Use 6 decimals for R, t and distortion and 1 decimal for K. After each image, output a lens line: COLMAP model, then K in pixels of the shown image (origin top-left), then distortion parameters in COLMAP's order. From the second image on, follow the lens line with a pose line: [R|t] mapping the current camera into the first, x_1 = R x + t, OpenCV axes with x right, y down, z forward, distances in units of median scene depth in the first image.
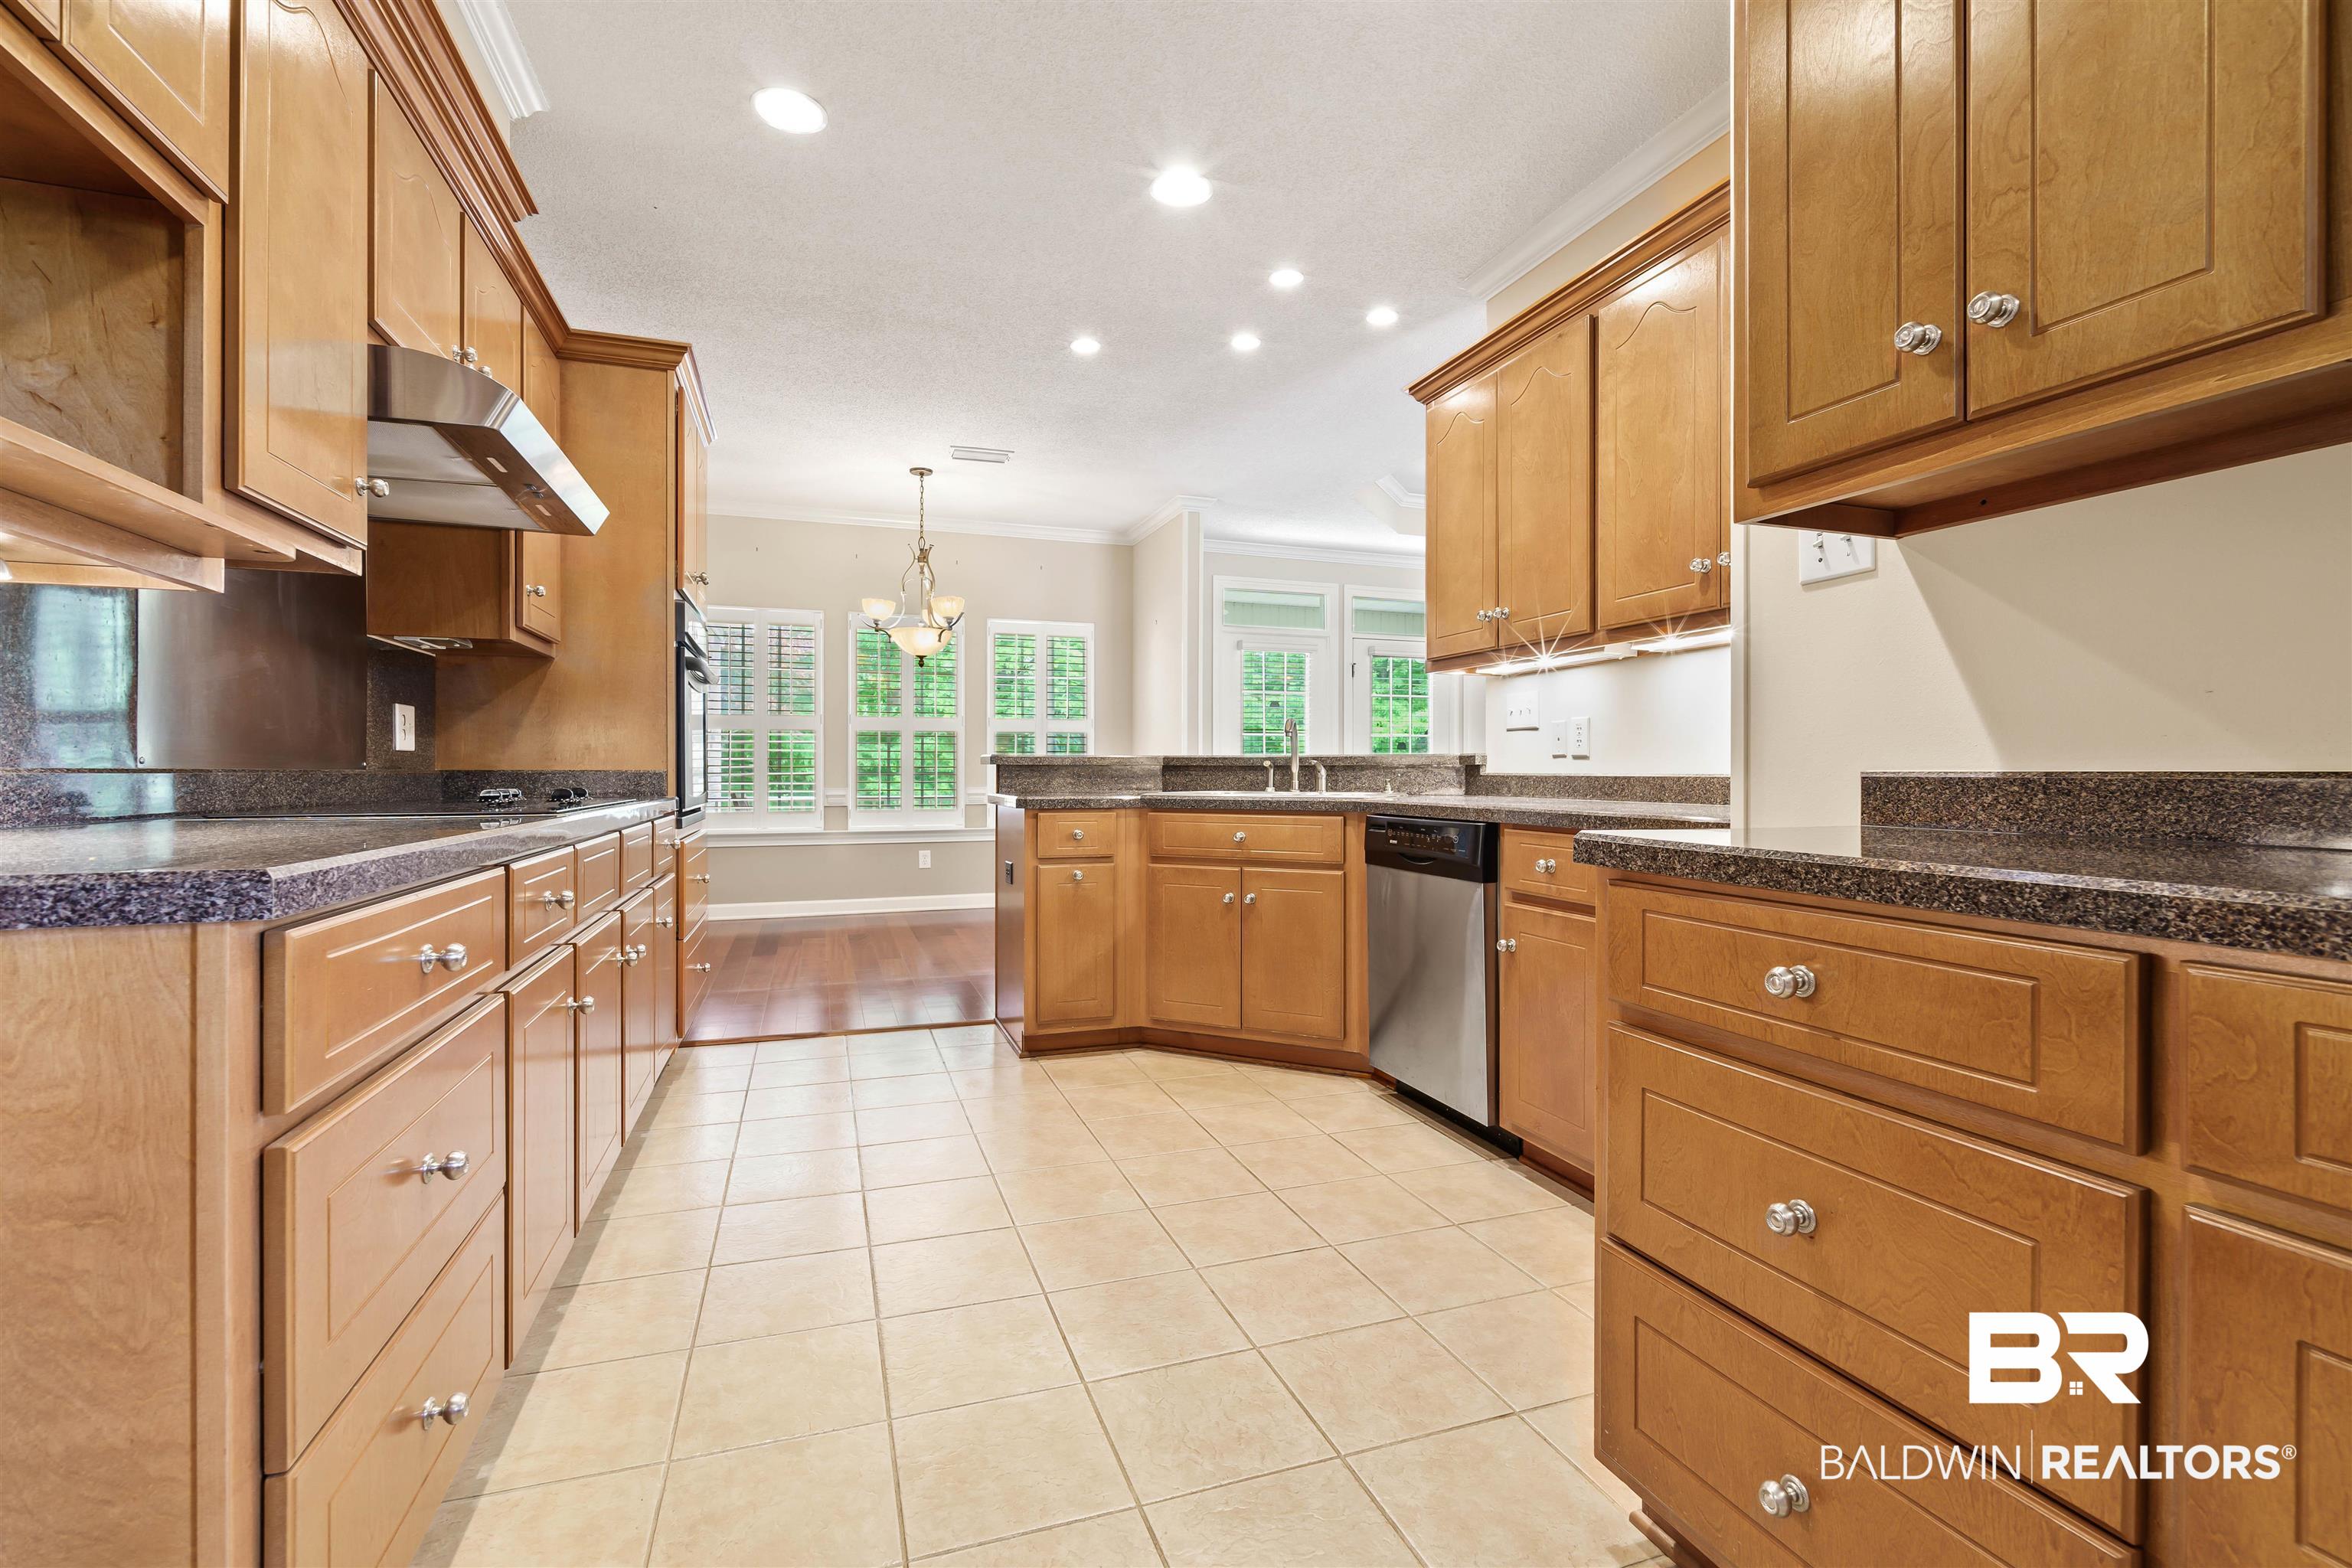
lens RADIAL K [[990.8, 0, 1165.7], [0, 990.8, 770.9], [0, 0, 1]] dist [0.000380, 0.000035]
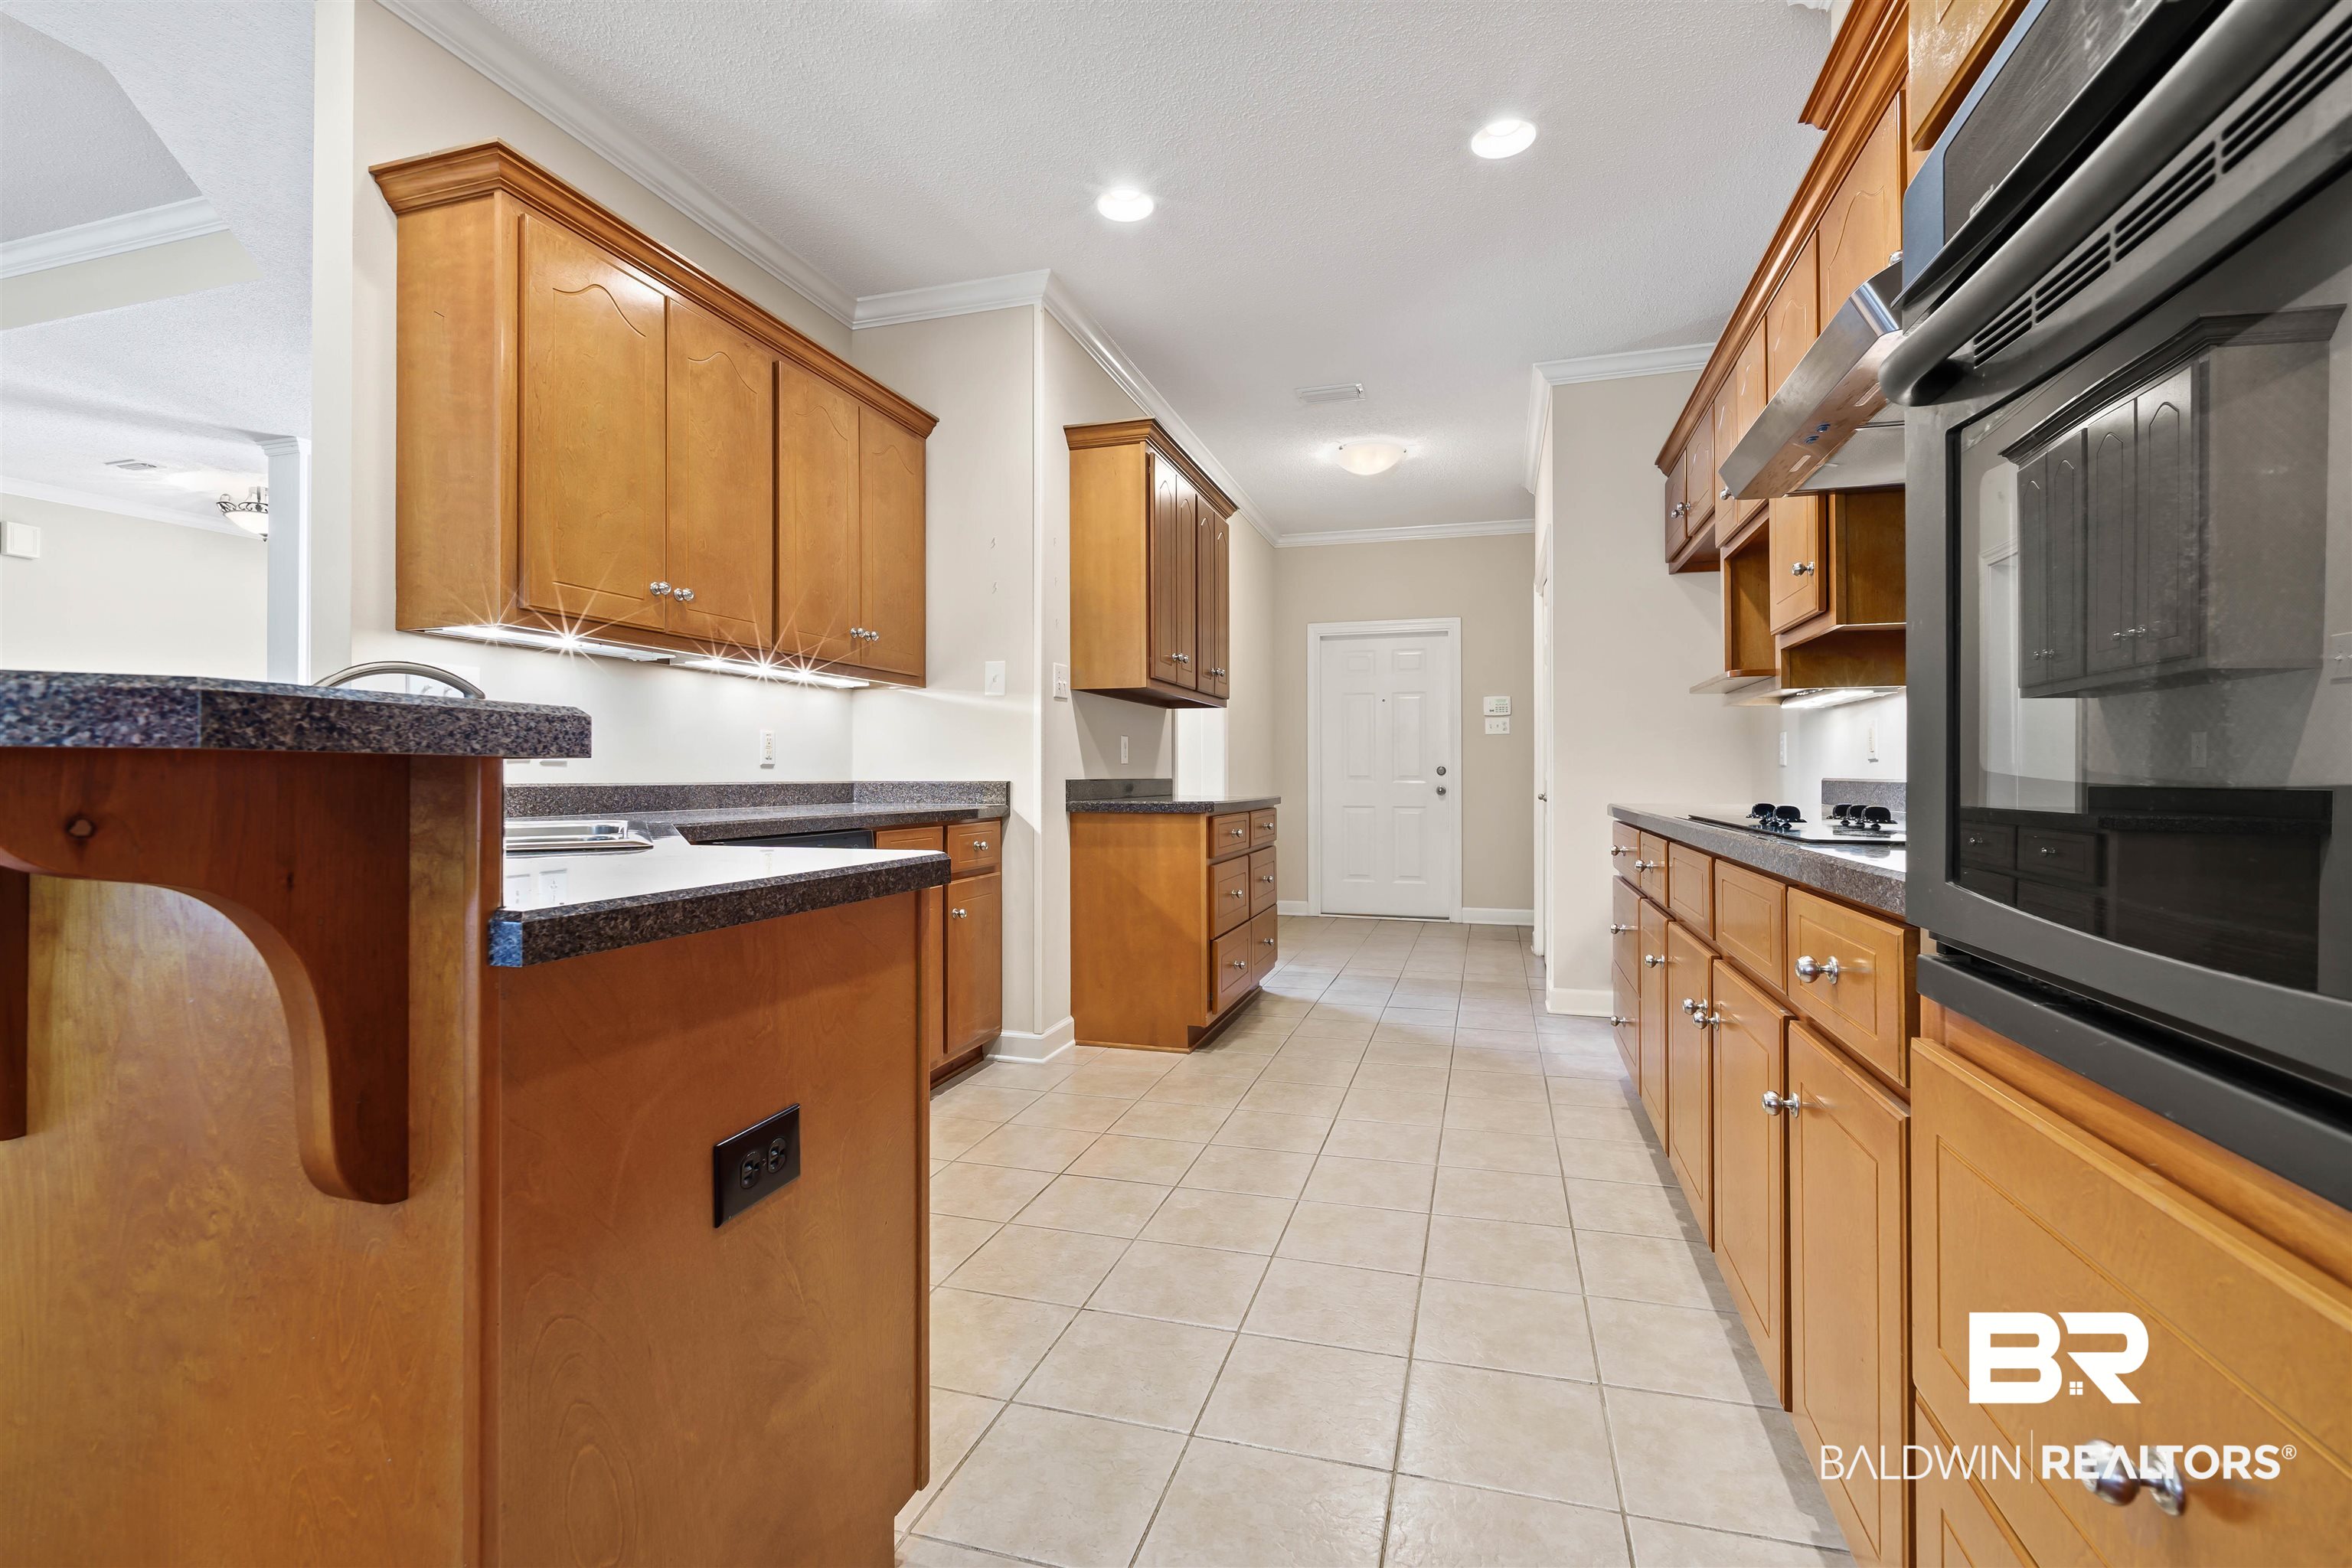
lens RADIAL K [[1027.2, 0, 1180.4], [0, 1027.2, 778.6], [0, 0, 1]] dist [-0.001870, -0.000307]
pose [[-0.806945, -0.002027, 0.590622, -0.874549], [-0.002682, 0.999996, -0.000233, -0.003527], [-0.590620, -0.001772, -0.806948, 2.440931]]
